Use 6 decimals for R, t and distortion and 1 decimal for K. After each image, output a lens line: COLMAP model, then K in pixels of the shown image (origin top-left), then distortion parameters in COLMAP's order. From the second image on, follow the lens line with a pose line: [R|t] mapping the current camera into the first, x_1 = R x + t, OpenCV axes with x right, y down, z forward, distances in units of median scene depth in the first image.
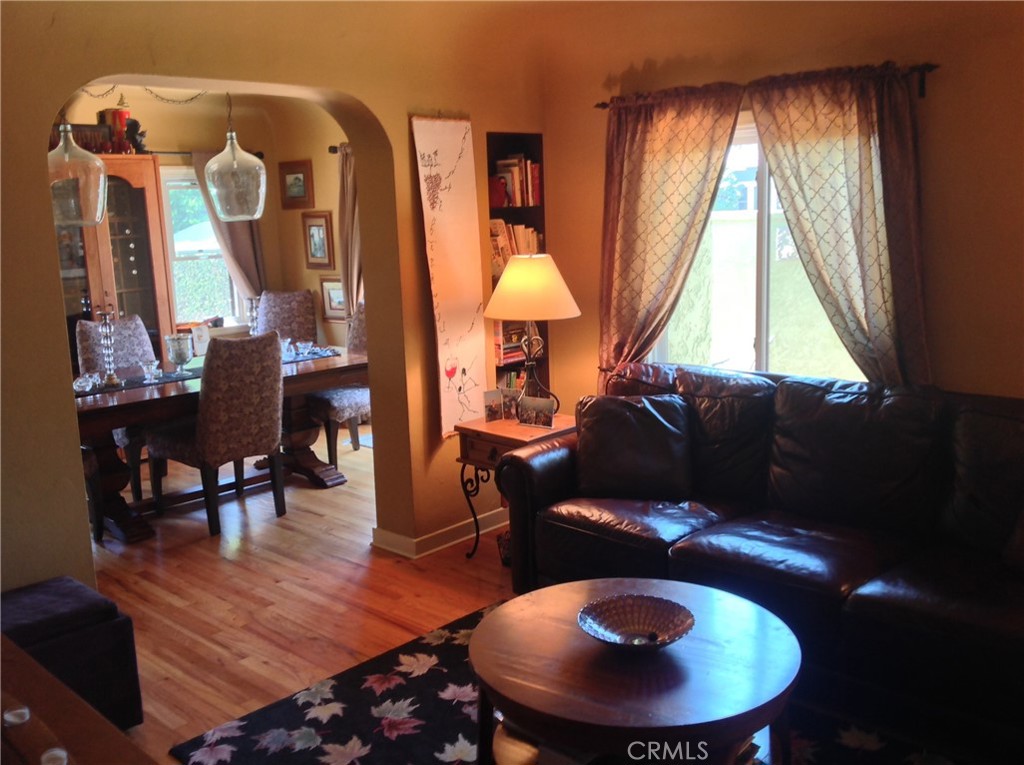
lens RADIAL K [[962.9, 0, 510.6], [0, 962.9, 386.5], [0, 0, 1]] dist [0.129970, -0.279103]
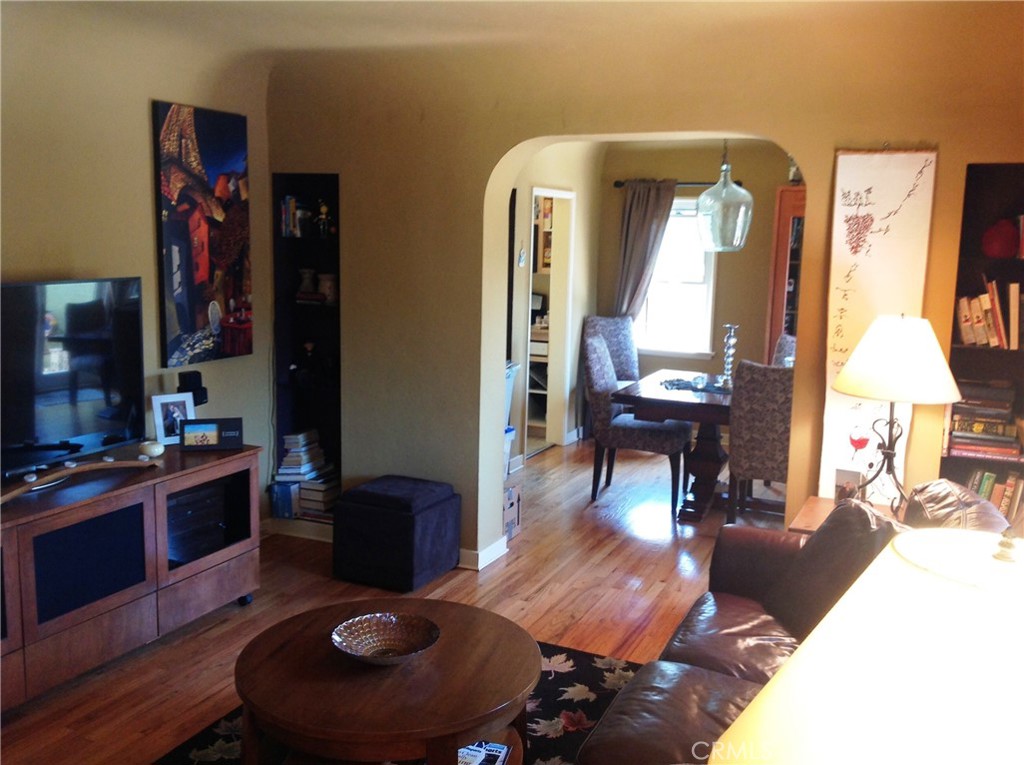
lens RADIAL K [[962.9, 0, 510.6], [0, 962.9, 386.5], [0, 0, 1]] dist [0.129970, -0.279103]
pose [[0.322026, 0.194533, -0.926529, 0.649231], [-0.209217, 0.969088, 0.130753, -0.114482], [0.923324, 0.151740, 0.352771, 0.408321]]
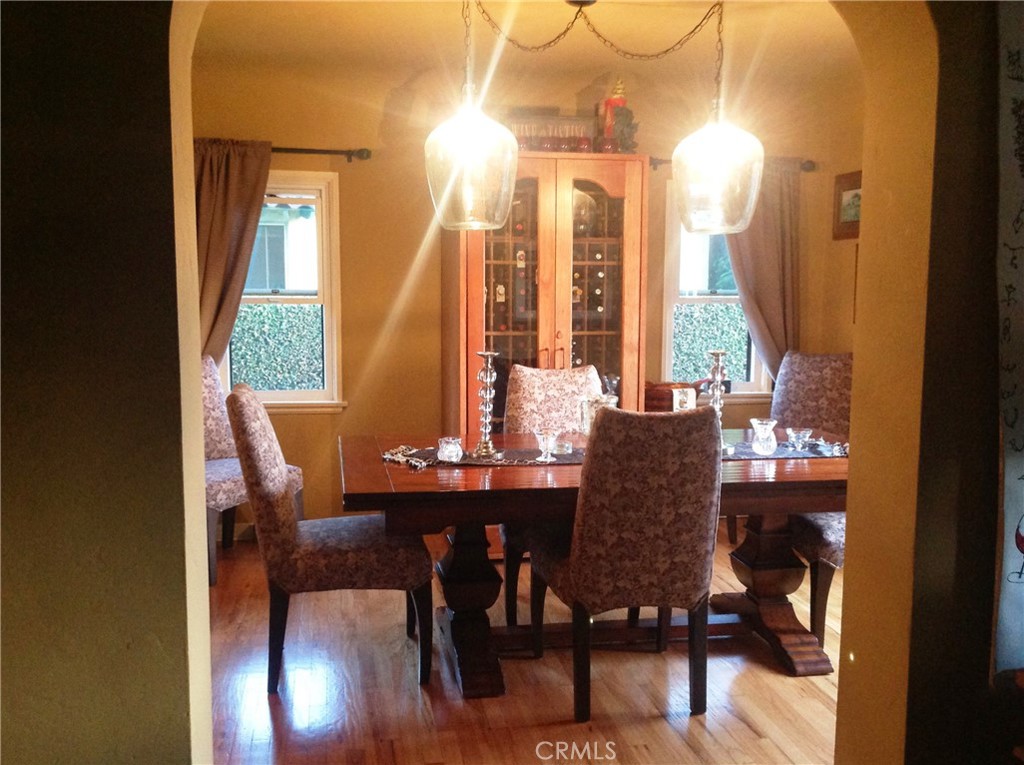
lens RADIAL K [[962.9, 0, 510.6], [0, 962.9, 386.5], [0, 0, 1]] dist [0.129970, -0.279103]
pose [[0.812297, 0.104230, -0.573855, -0.005291], [-0.143300, 0.989409, -0.023135, -0.042344], [0.565366, 0.101026, 0.818630, 0.491442]]
